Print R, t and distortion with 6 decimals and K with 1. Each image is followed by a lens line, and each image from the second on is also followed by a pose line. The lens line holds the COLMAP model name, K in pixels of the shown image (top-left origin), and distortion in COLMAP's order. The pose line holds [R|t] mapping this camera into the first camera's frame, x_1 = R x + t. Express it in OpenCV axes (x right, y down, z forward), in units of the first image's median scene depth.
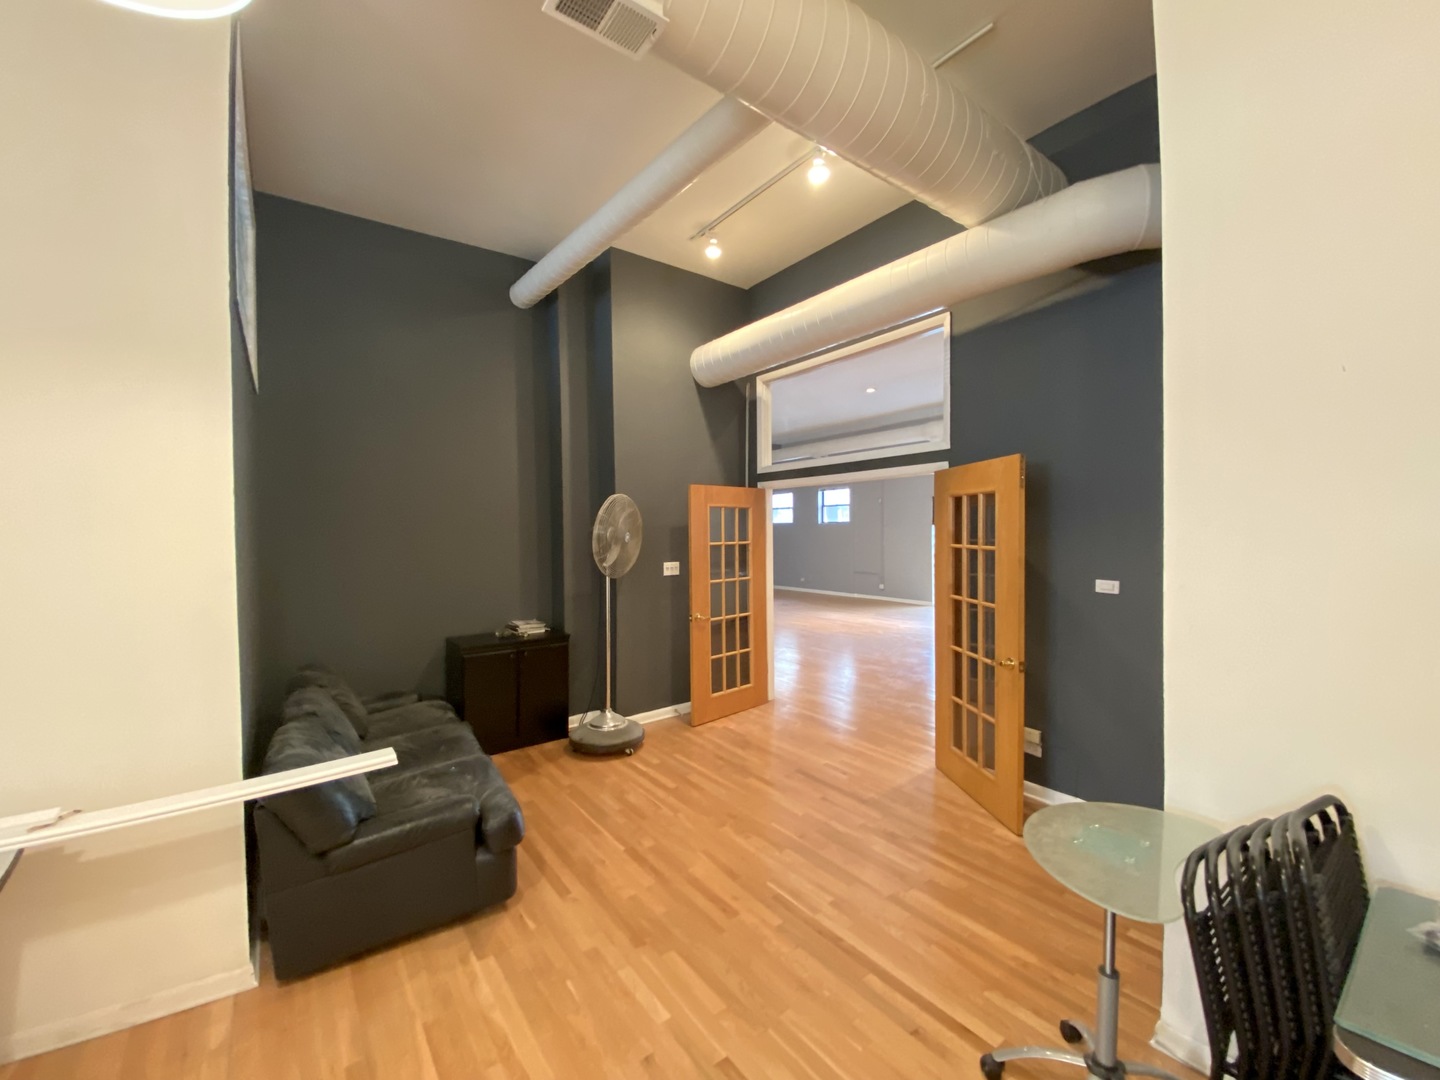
lens RADIAL K [[586.3, 0, 709.5], [0, 586.3, 538.3], [0, 0, 1]] dist [-0.000065, -0.008311]
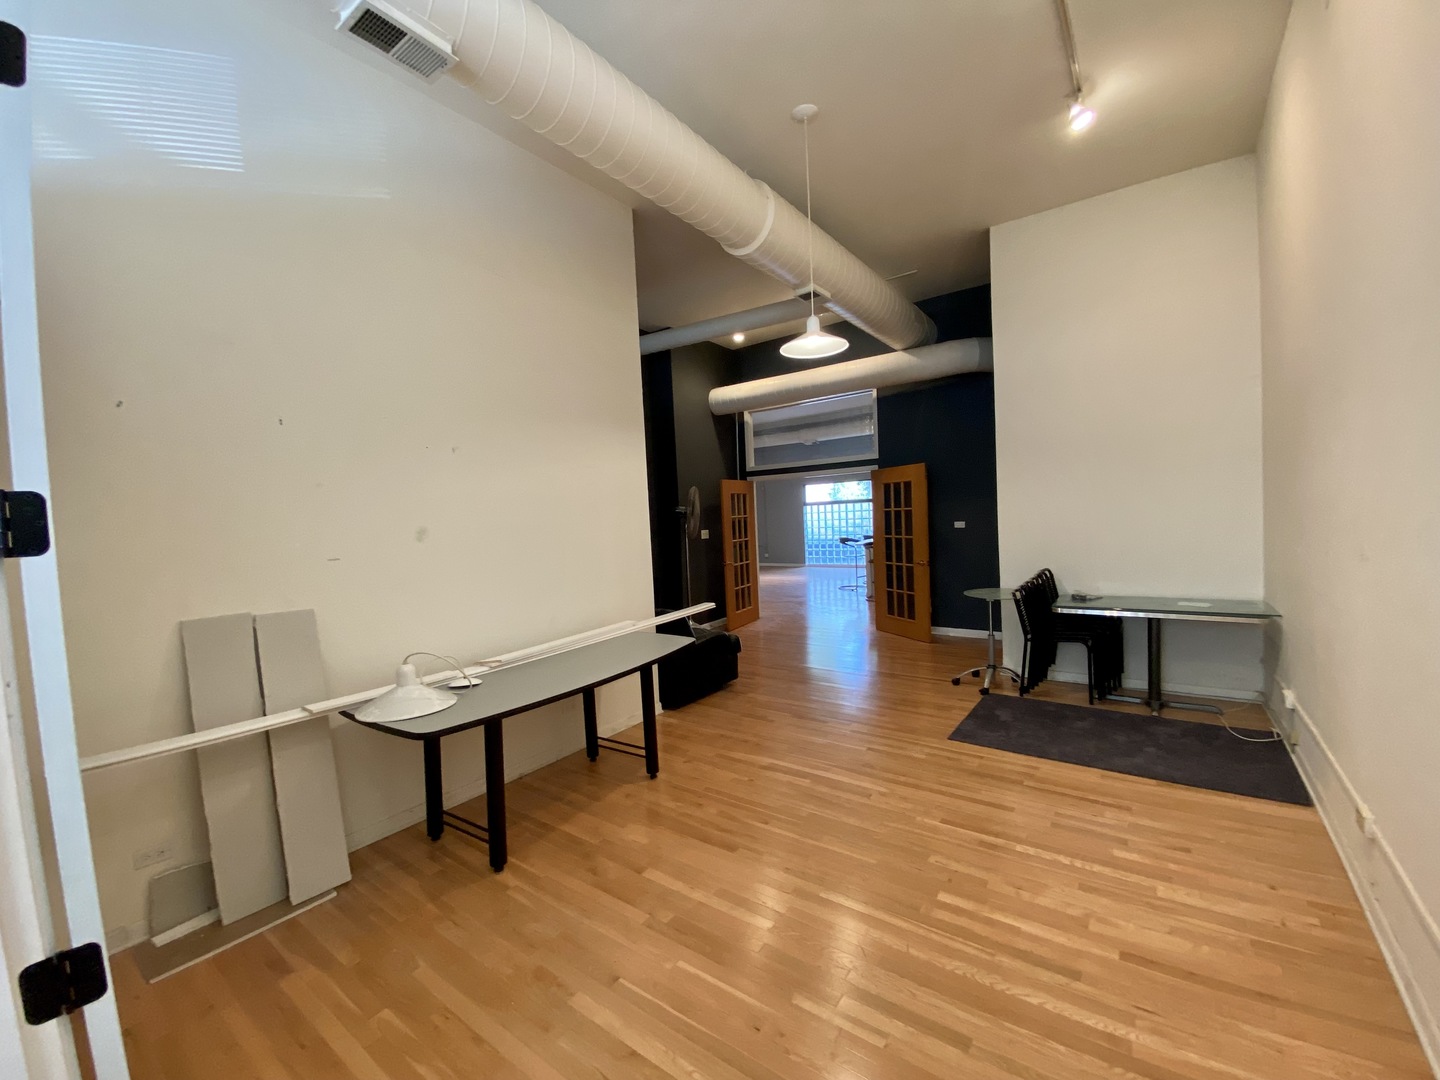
lens RADIAL K [[586.3, 0, 700.5], [0, 586.3, 542.3], [0, 0, 1]] dist [-0.000065, -0.008311]
pose [[0.956376, -0.045939, 0.288504, -0.684205], [0.040383, 0.998867, 0.025183, 0.044466], [-0.289334, -0.012434, 0.957148, -0.626313]]
